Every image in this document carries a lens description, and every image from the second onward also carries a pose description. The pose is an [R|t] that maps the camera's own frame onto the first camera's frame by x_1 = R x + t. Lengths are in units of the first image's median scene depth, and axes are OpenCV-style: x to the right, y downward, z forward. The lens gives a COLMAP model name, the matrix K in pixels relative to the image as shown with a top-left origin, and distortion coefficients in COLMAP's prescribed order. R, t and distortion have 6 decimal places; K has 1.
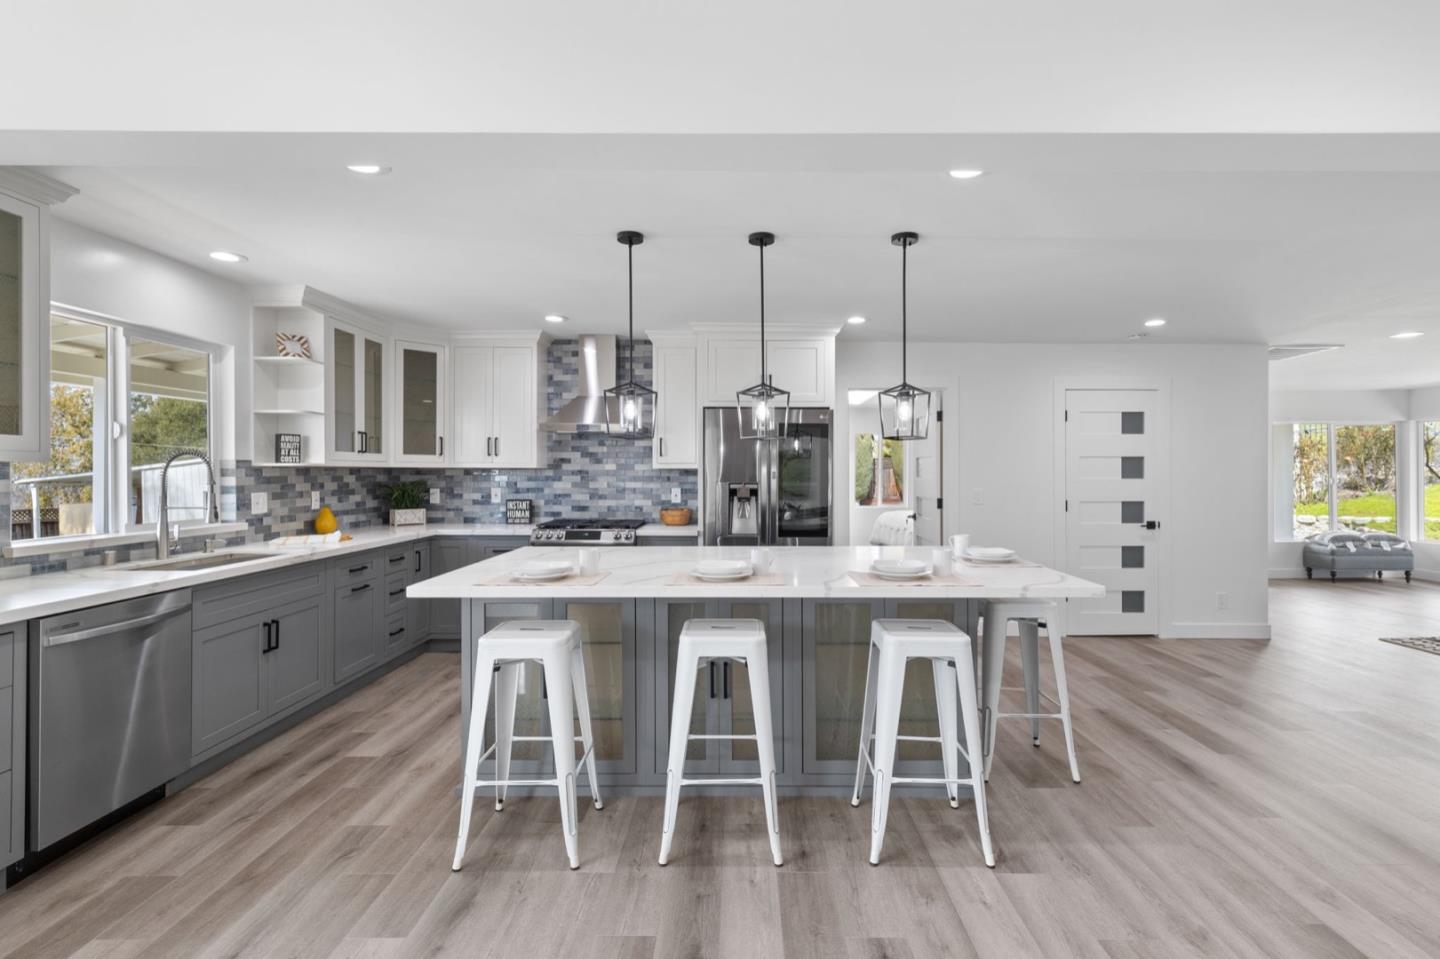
lens RADIAL K [[667.5, 0, 724.3], [0, 667.5, 475.1], [0, 0, 1]] dist [0.001473, 0.000106]
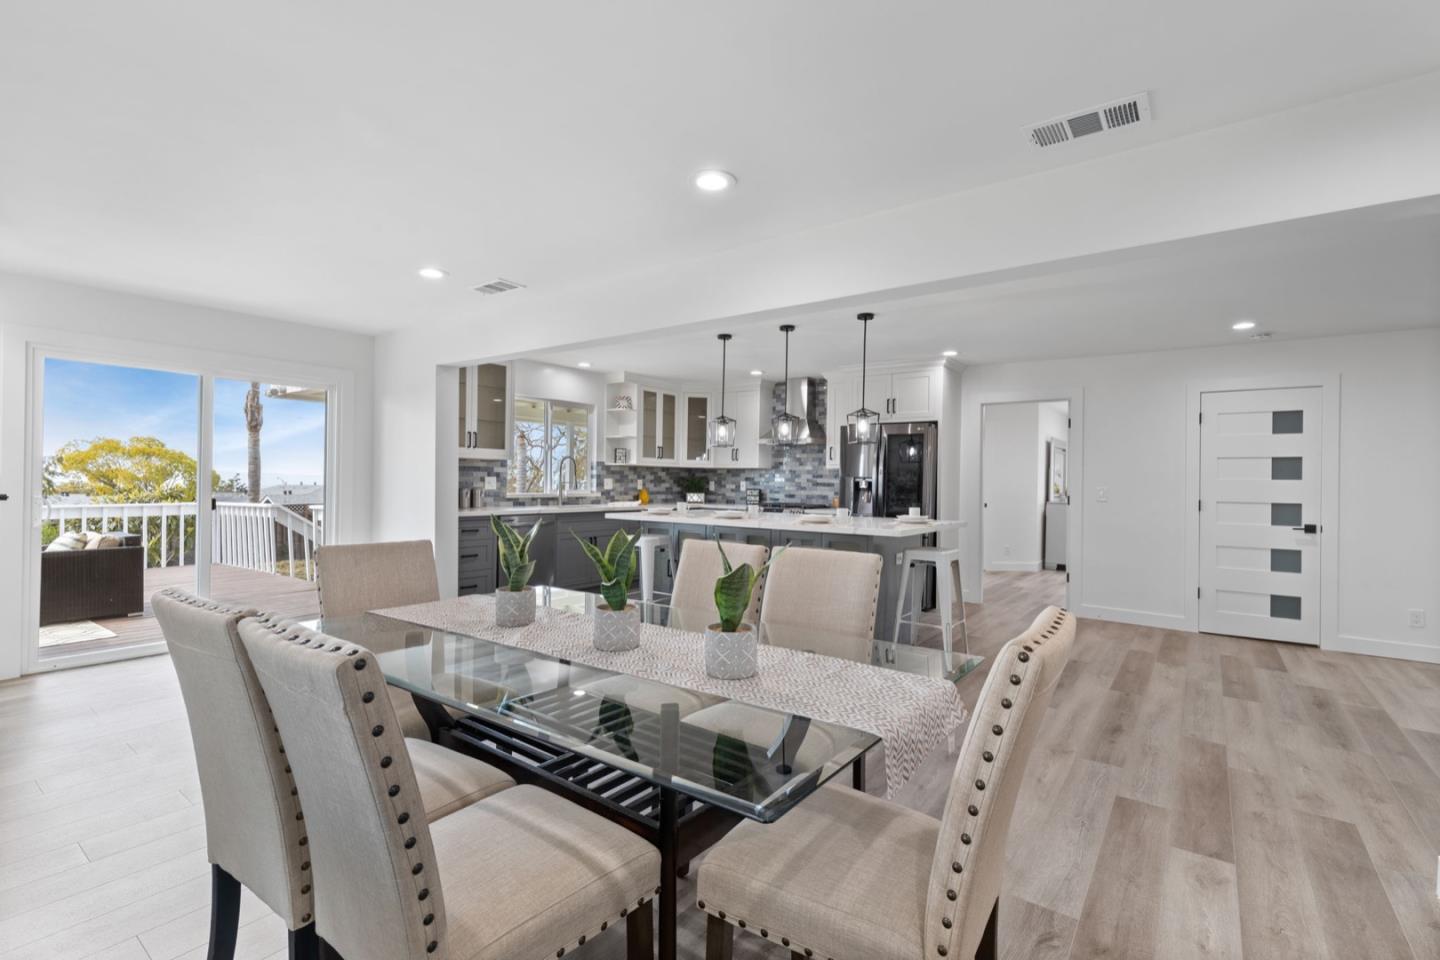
lens RADIAL K [[644.9, 0, 723.3], [0, 644.9, 485.5], [0, 0, 1]] dist [-0.000919, -0.000124]
pose [[0.804500, 0.015894, -0.593739, 0.570421], [-0.018655, 0.999825, 0.001488, 0.030746], [0.593659, 0.009879, 0.804656, -0.262409]]
